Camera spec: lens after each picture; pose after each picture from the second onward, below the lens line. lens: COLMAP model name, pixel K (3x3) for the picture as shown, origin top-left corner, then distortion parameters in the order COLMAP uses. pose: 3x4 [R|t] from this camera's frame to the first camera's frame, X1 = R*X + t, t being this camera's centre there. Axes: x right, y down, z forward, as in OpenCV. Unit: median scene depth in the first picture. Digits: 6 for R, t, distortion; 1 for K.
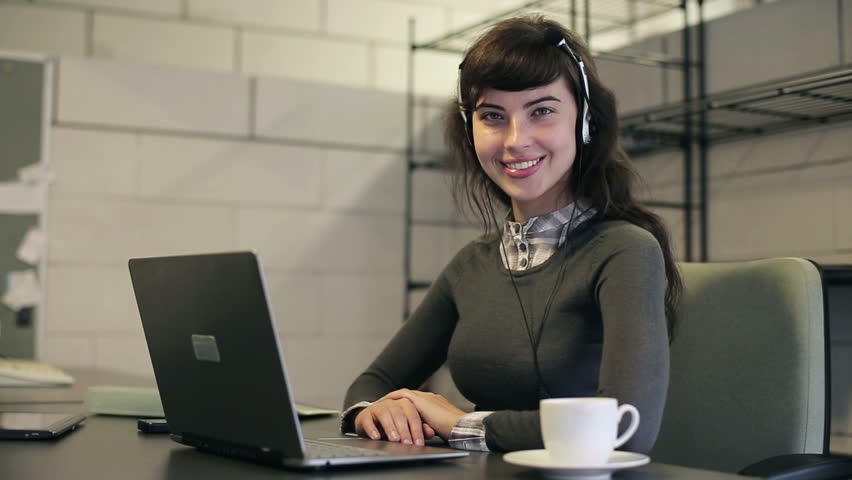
lens RADIAL K [[1465.9, 0, 426.0], [0, 1465.9, 240.0], [0, 0, 1]] dist [-0.188951, 0.067112]
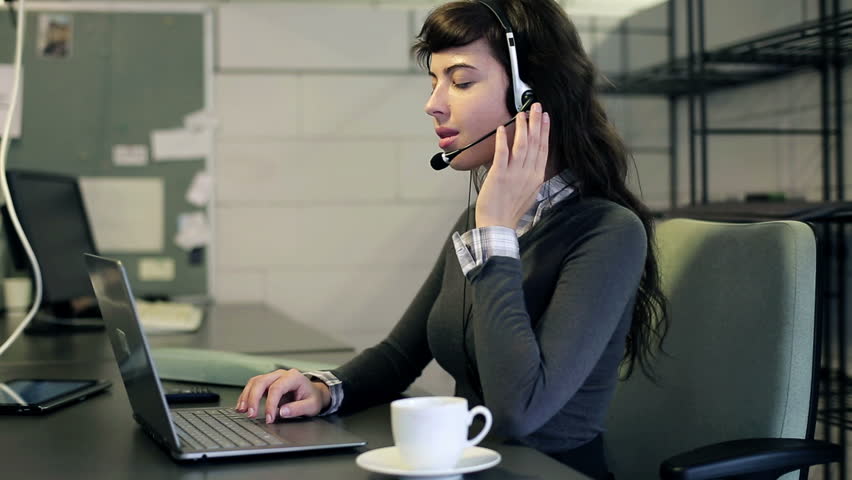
lens RADIAL K [[1465.9, 0, 426.0], [0, 1465.9, 240.0], [0, 0, 1]] dist [-0.188951, 0.067112]
pose [[0.957928, -0.017373, -0.286481, 0.191803], [0.043128, 0.995546, 0.083835, -0.041256], [0.283749, -0.092663, 0.954411, 0.027488]]
